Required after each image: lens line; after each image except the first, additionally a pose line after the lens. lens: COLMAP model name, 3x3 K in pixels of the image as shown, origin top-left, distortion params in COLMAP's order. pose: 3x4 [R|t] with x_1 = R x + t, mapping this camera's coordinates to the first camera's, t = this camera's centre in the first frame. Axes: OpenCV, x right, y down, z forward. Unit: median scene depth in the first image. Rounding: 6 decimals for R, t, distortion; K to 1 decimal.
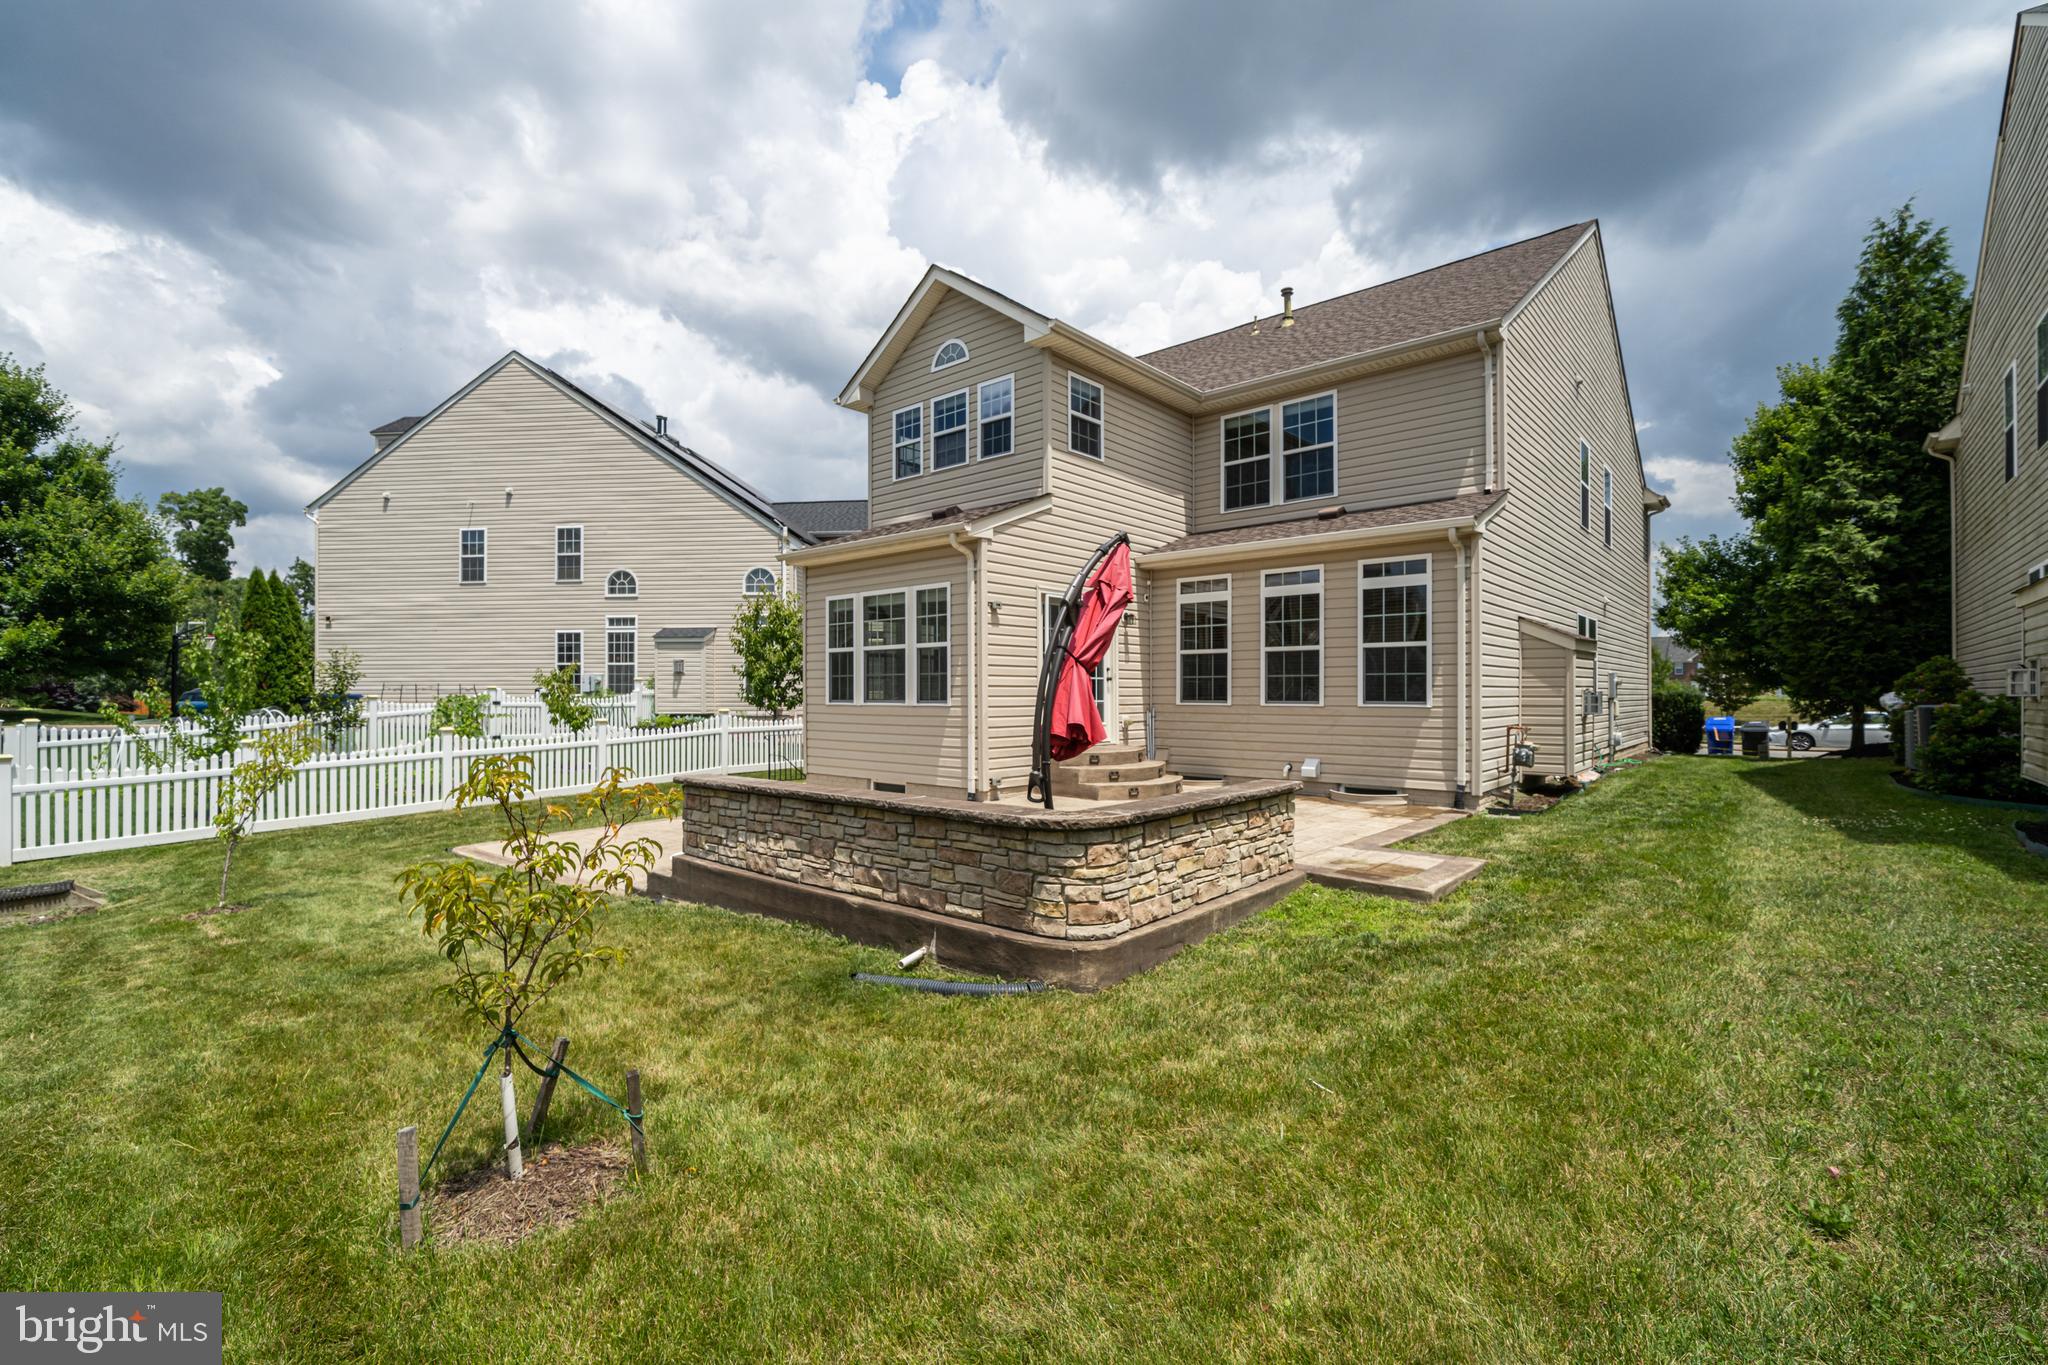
lens RADIAL K [[883.8, 0, 1017.4], [0, 883.8, 684.5], [0, 0, 1]] dist [0.001892, 0.000020]
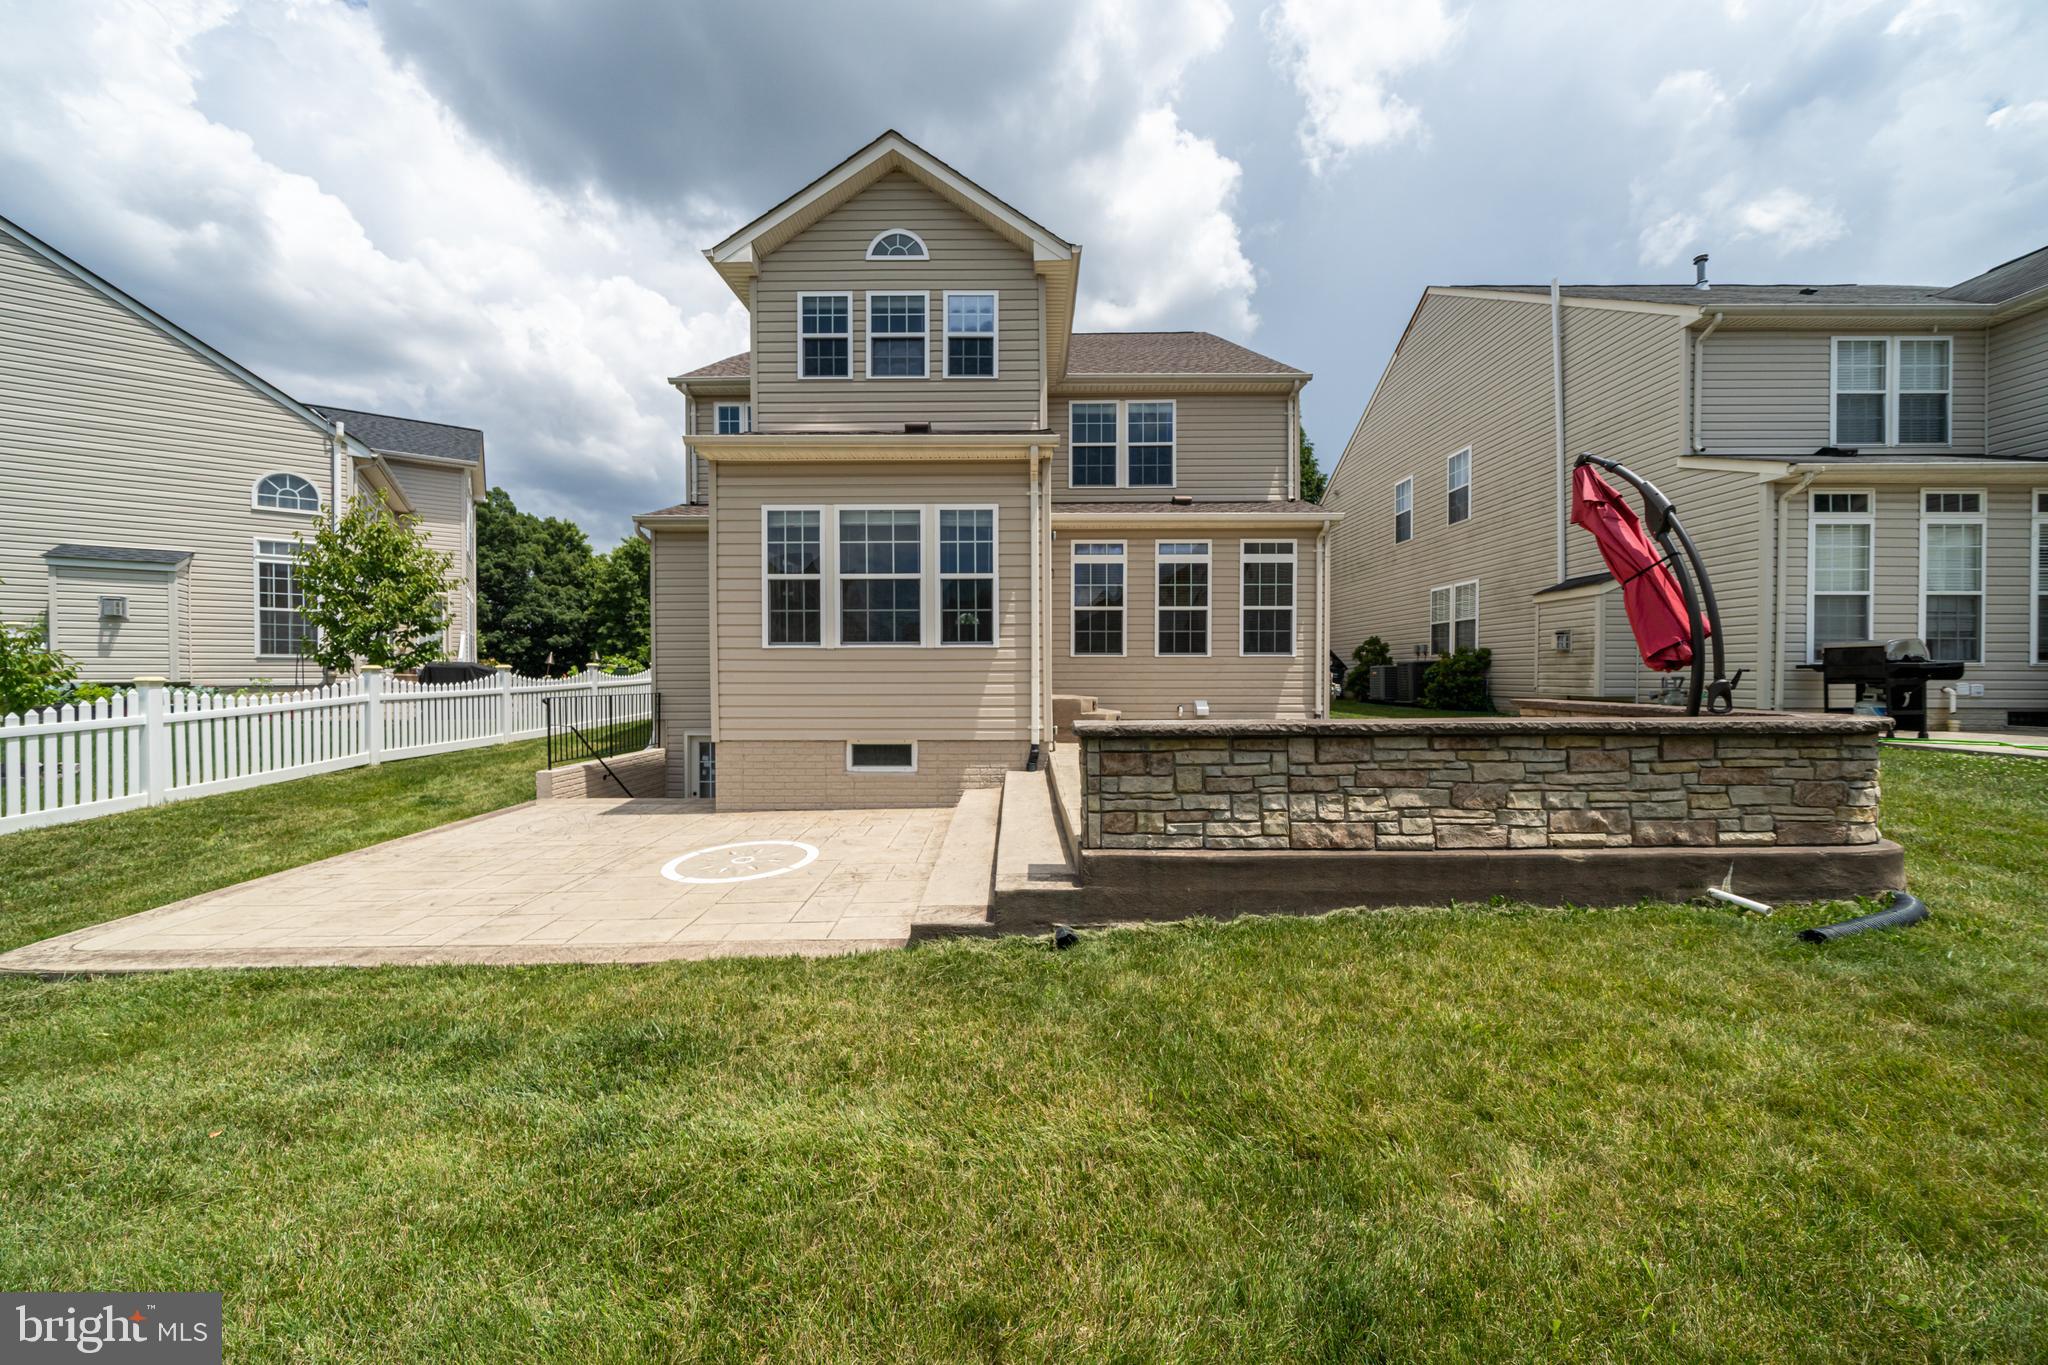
lens RADIAL K [[708.9, 0, 1025.3], [0, 708.9, 683.9], [0, 0, 1]] dist [-0.002677, 0.000625]
pose [[0.756721, -0.009665, 0.653666, -0.471072], [-0.005678, 0.999756, 0.021355, 0.041421], [-0.653713, -0.019871, 0.756482, 0.417201]]
